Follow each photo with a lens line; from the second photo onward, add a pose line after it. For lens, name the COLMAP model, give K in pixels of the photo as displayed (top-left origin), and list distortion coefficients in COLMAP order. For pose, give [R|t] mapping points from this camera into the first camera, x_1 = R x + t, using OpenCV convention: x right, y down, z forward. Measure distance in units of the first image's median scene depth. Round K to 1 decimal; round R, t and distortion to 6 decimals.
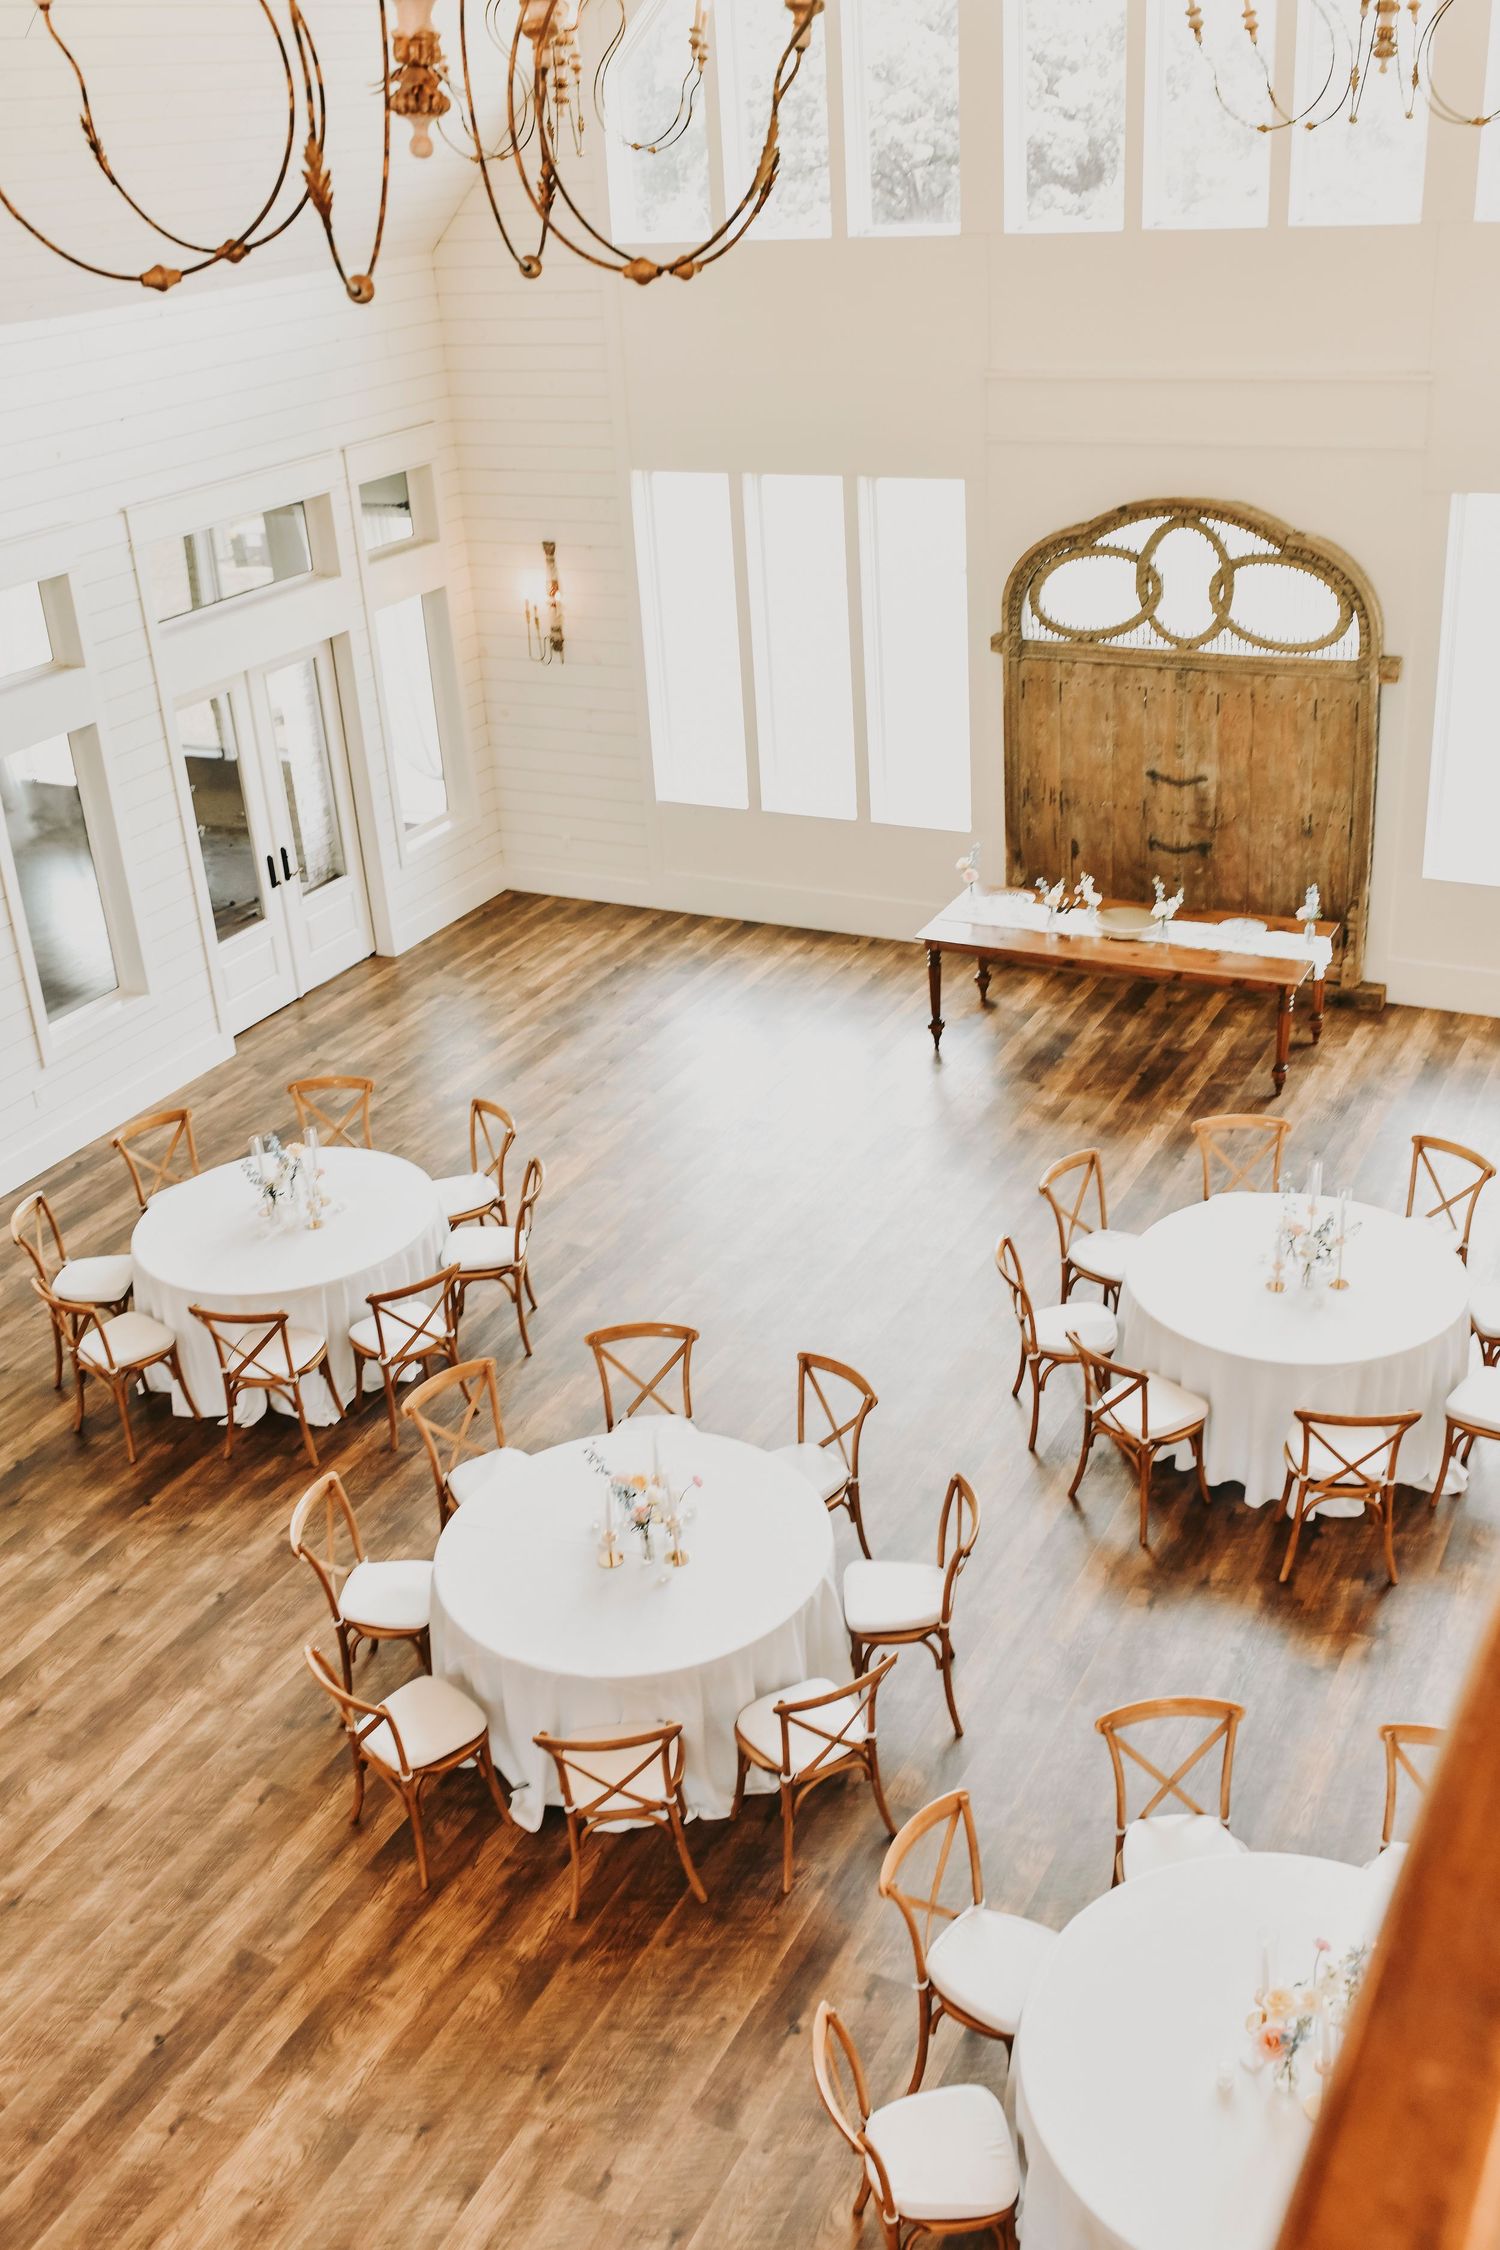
lens RADIAL K [[2153.5, 0, 750.0], [0, 2153.5, 1125.0], [0, 0, 1]] dist [-0.063039, -0.000814]
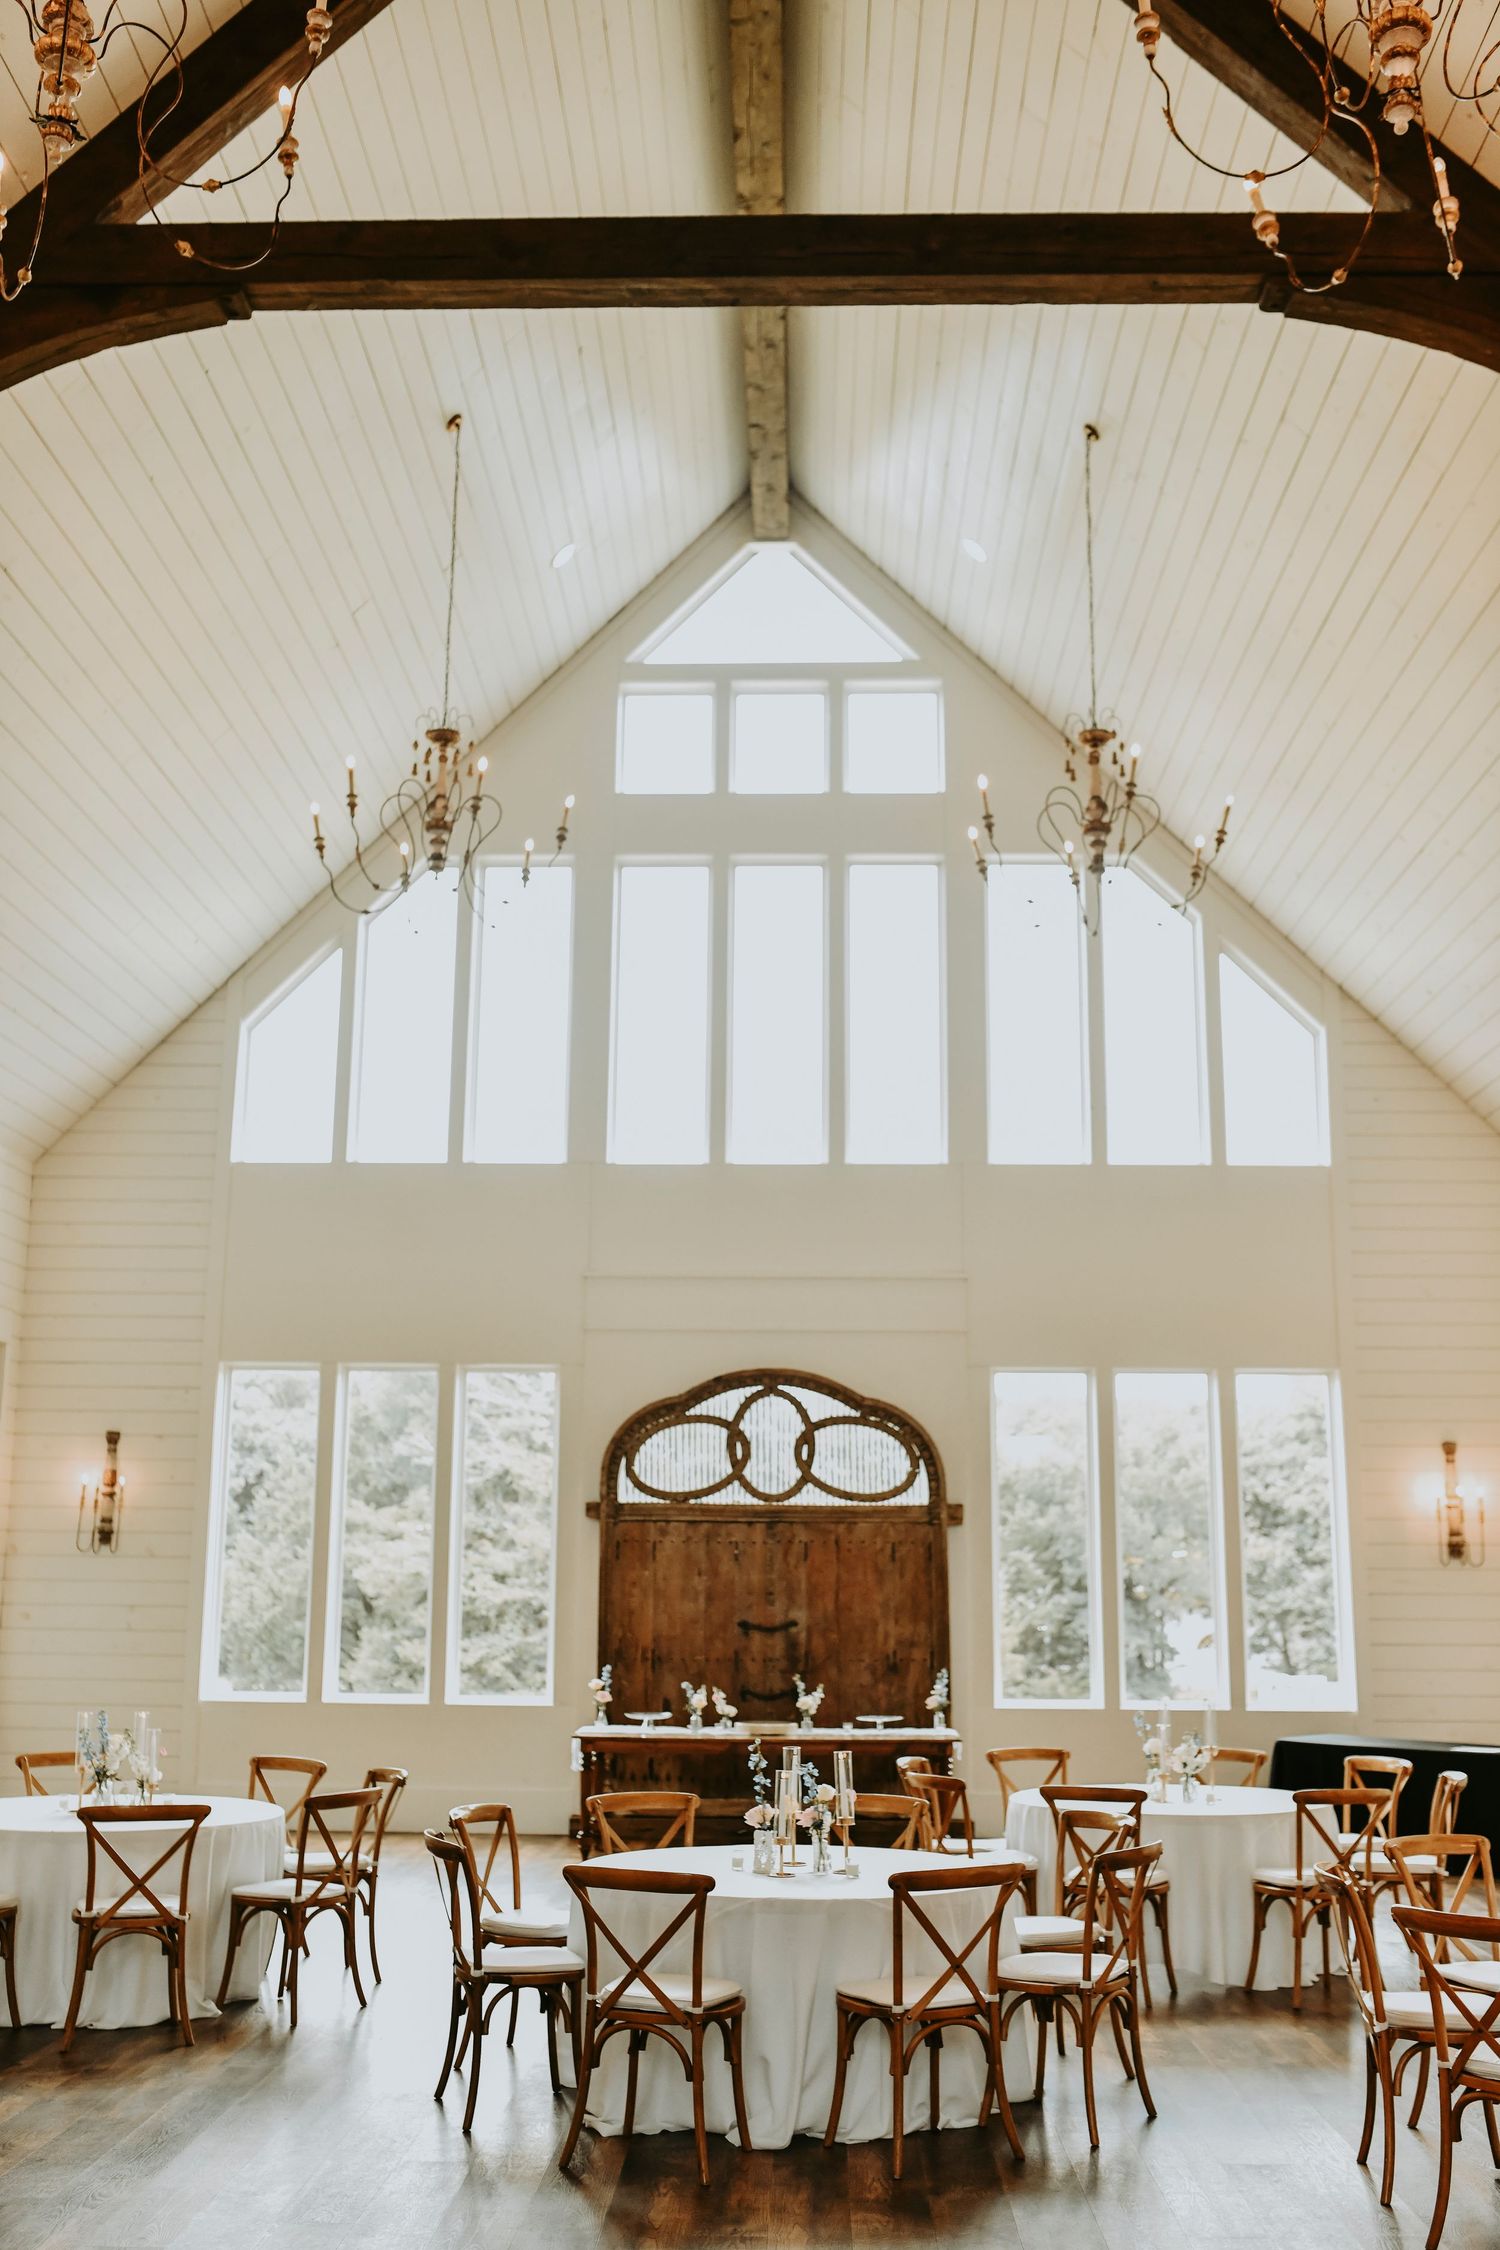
lens RADIAL K [[2153.5, 0, 750.0], [0, 2153.5, 1125.0], [0, 0, 1]] dist [-0.063039, -0.000814]
pose [[0.900114, 0.157337, 0.406250, -0.289587], [0.133282, 0.788343, -0.600625, 0.289225], [-0.414765, 0.594777, 0.688629, 0.117492]]
